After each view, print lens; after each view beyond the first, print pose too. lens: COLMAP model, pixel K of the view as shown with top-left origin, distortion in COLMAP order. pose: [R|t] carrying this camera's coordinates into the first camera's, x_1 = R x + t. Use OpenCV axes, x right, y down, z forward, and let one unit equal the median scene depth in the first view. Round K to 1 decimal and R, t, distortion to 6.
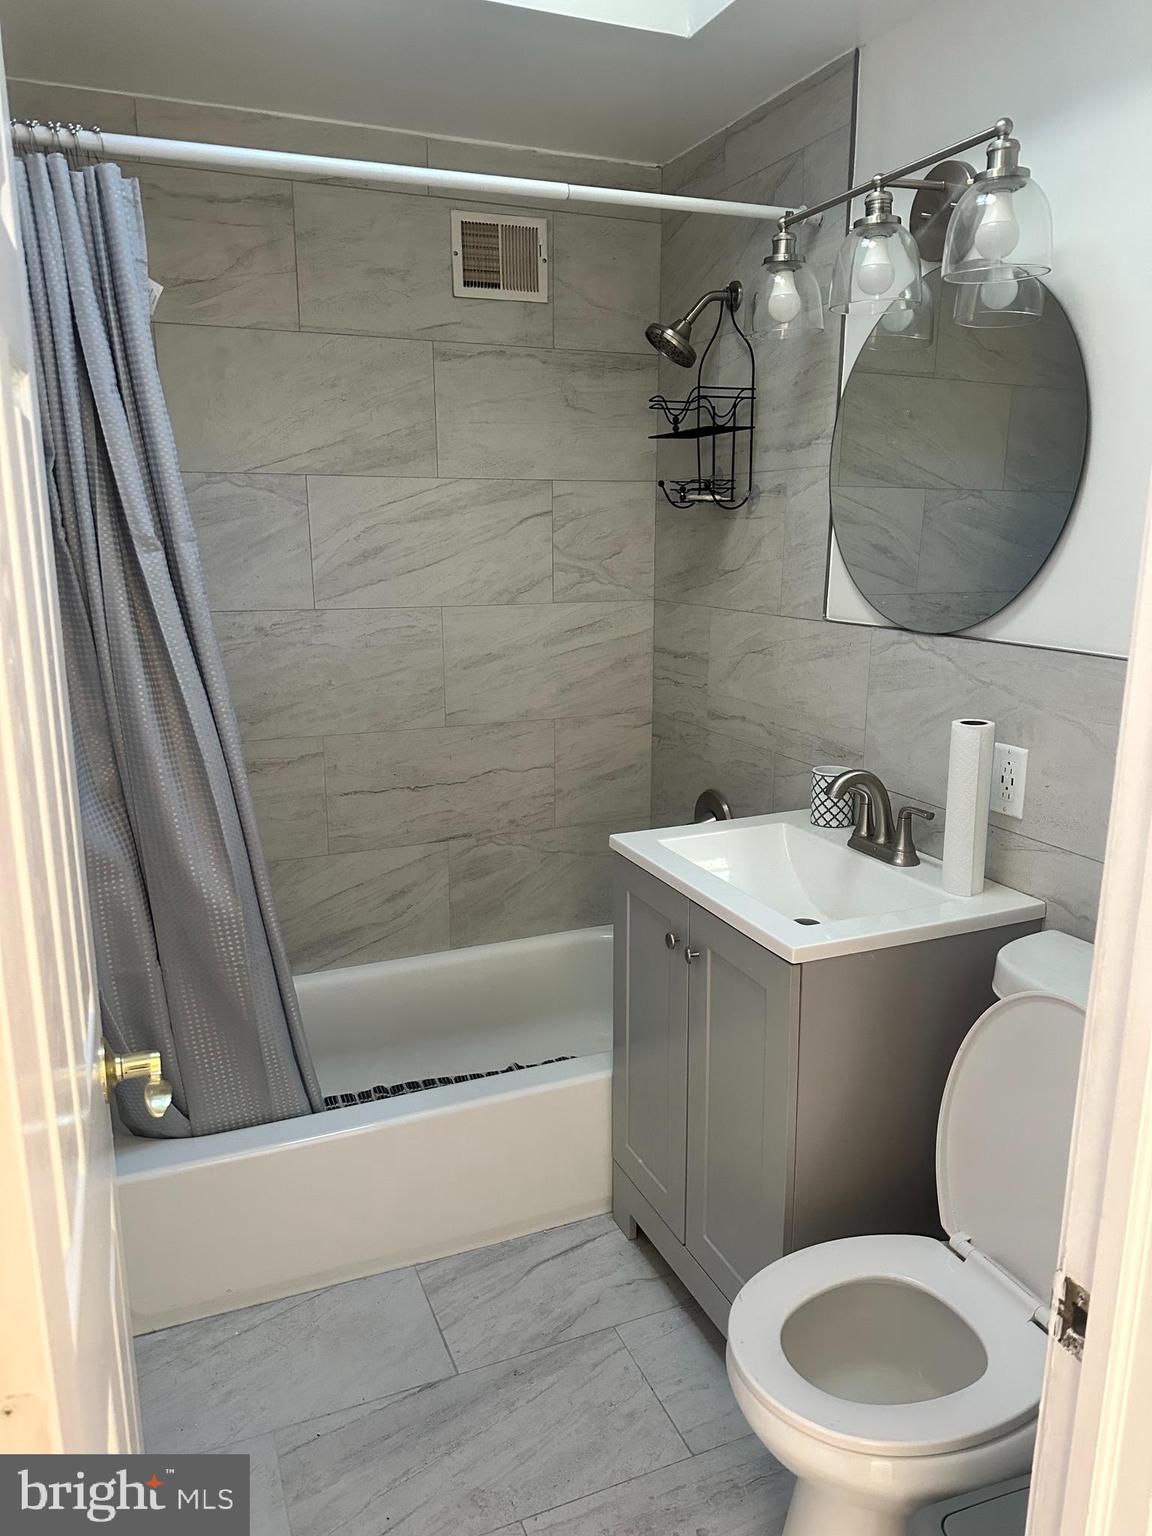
lens RADIAL K [[1089.3, 0, 583.8], [0, 1089.3, 771.3], [0, 0, 1]] dist [0.062732, -0.080698]
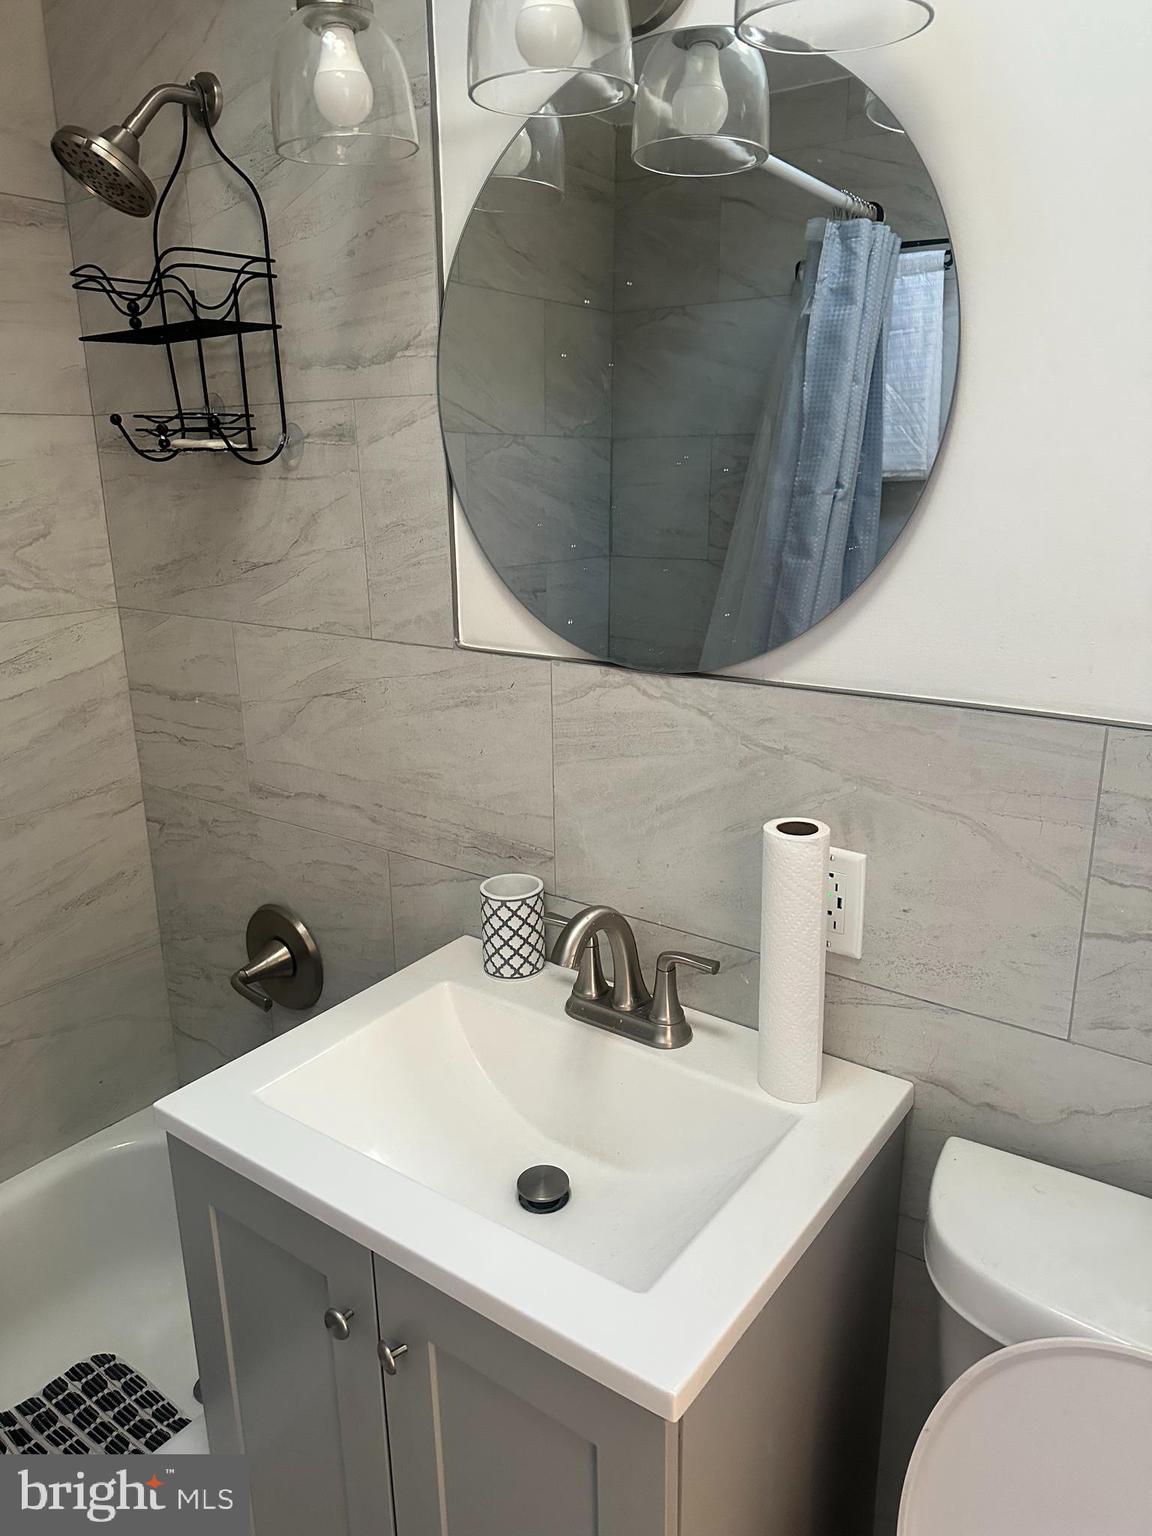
lens RADIAL K [[1089.3, 0, 604.4], [0, 1089.3, 775.4], [0, 0, 1]] dist [0.062732, -0.080698]
pose [[0.861504, -0.146671, 0.486106, -0.019887], [0.120676, 0.989083, 0.084564, -0.100427], [-0.493202, -0.014191, 0.869799, 0.385151]]
